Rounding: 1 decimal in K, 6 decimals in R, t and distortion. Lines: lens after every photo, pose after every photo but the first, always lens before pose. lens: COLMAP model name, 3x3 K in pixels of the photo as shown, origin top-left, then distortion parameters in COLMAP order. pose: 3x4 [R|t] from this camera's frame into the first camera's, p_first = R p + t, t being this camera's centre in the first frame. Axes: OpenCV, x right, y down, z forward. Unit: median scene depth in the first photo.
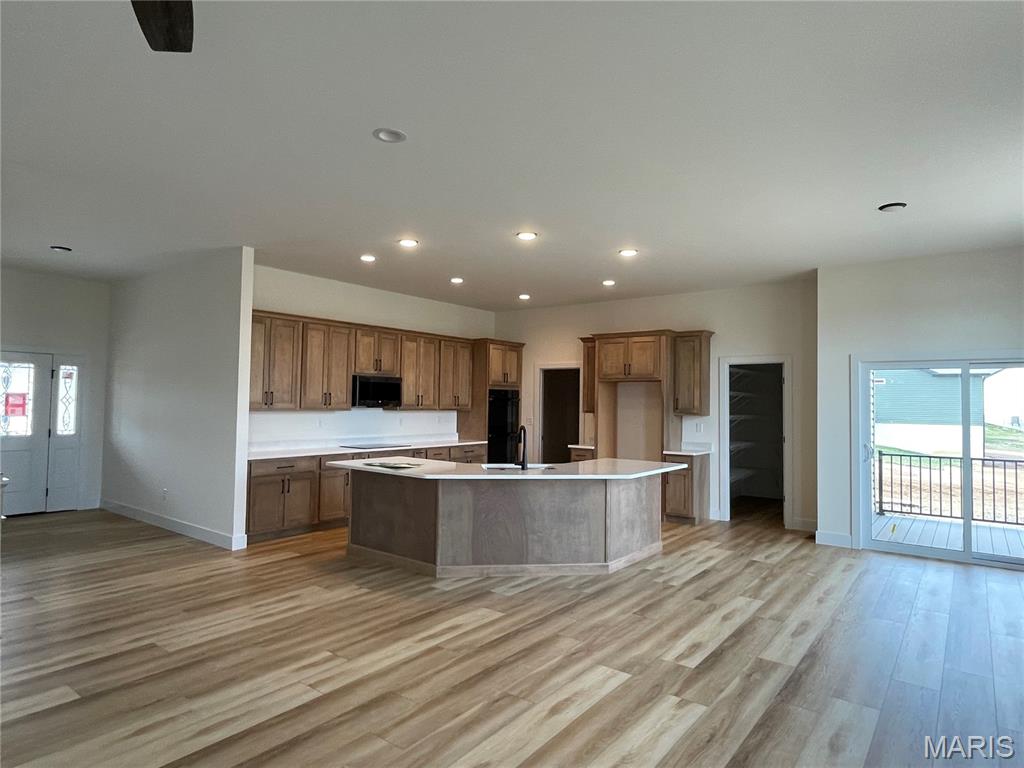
lens RADIAL K [[593.1, 0, 512.0], [0, 593.1, 384.0], [0, 0, 1]] dist [0.024853, 0.000388]
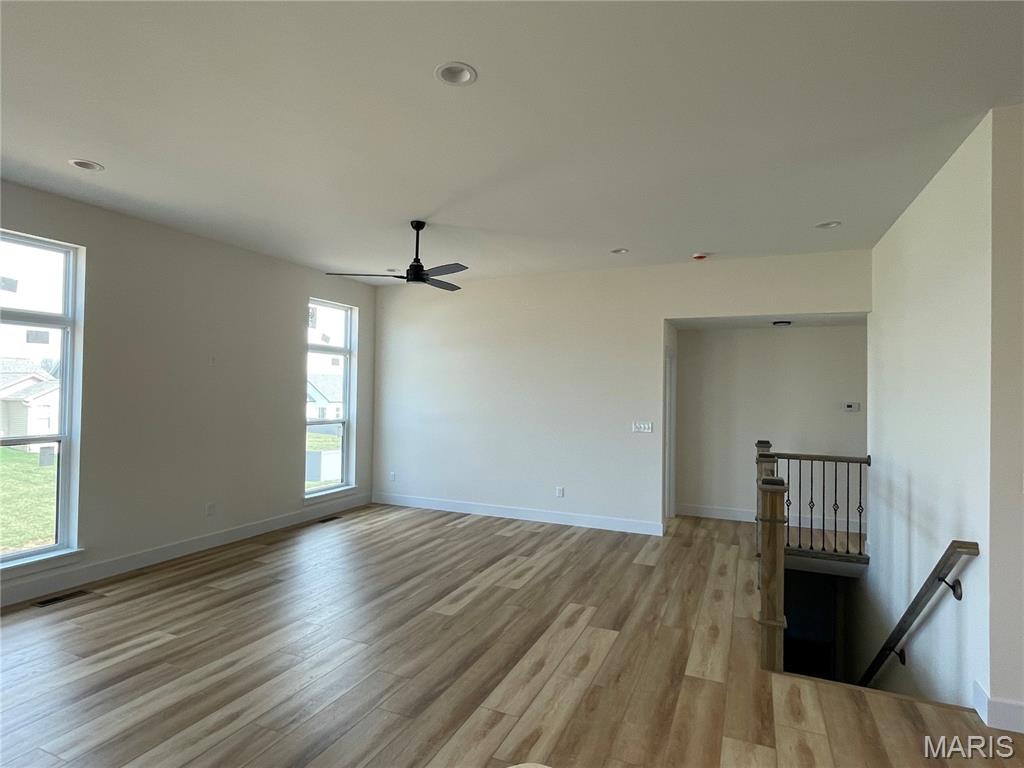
lens RADIAL K [[552.6, 0, 512.0], [0, 552.6, 384.0], [0, 0, 1]] dist [-0.001011, -0.000776]
pose [[-0.970279, -0.032604, -0.239781, -0.054092], [-0.022784, 0.998789, -0.043613, 0.010510], [0.240913, -0.036854, -0.969847, 0.791050]]
